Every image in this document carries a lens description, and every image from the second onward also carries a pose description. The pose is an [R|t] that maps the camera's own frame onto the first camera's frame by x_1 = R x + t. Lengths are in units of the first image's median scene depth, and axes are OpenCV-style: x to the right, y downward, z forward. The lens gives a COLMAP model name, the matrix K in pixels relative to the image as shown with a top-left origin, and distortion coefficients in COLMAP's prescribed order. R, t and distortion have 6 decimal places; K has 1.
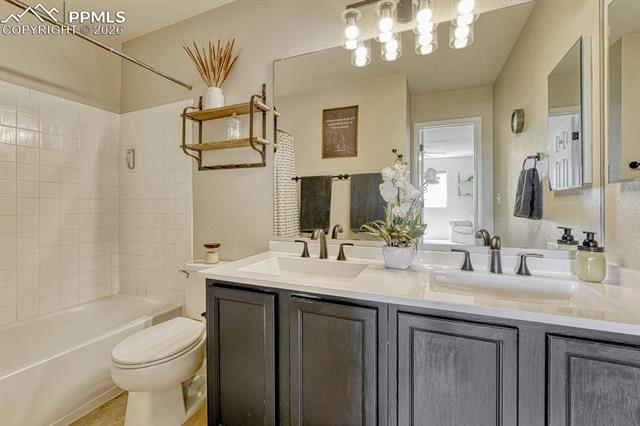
lens RADIAL K [[270.4, 0, 321.5], [0, 270.4, 211.0], [0, 0, 1]] dist [-0.011924, 0.002971]
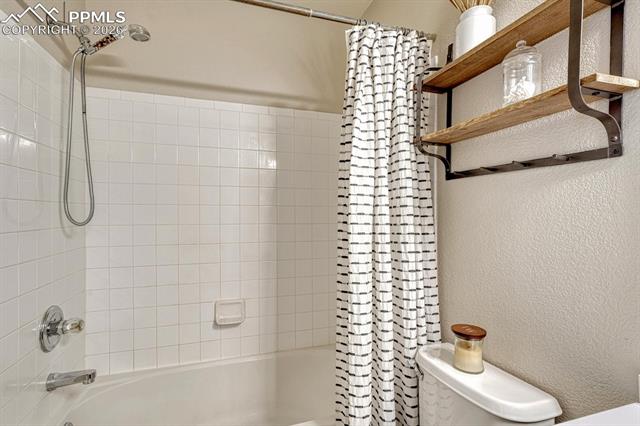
lens RADIAL K [[312.1, 0, 319.5], [0, 312.1, 217.1], [0, 0, 1]] dist [0.020055, -0.000067]
pose [[0.644398, 0.000363, -0.764691, -0.141604], [-0.003287, 0.999992, -0.002296, -0.079015], [0.764684, 0.003993, 0.644394, 0.422879]]
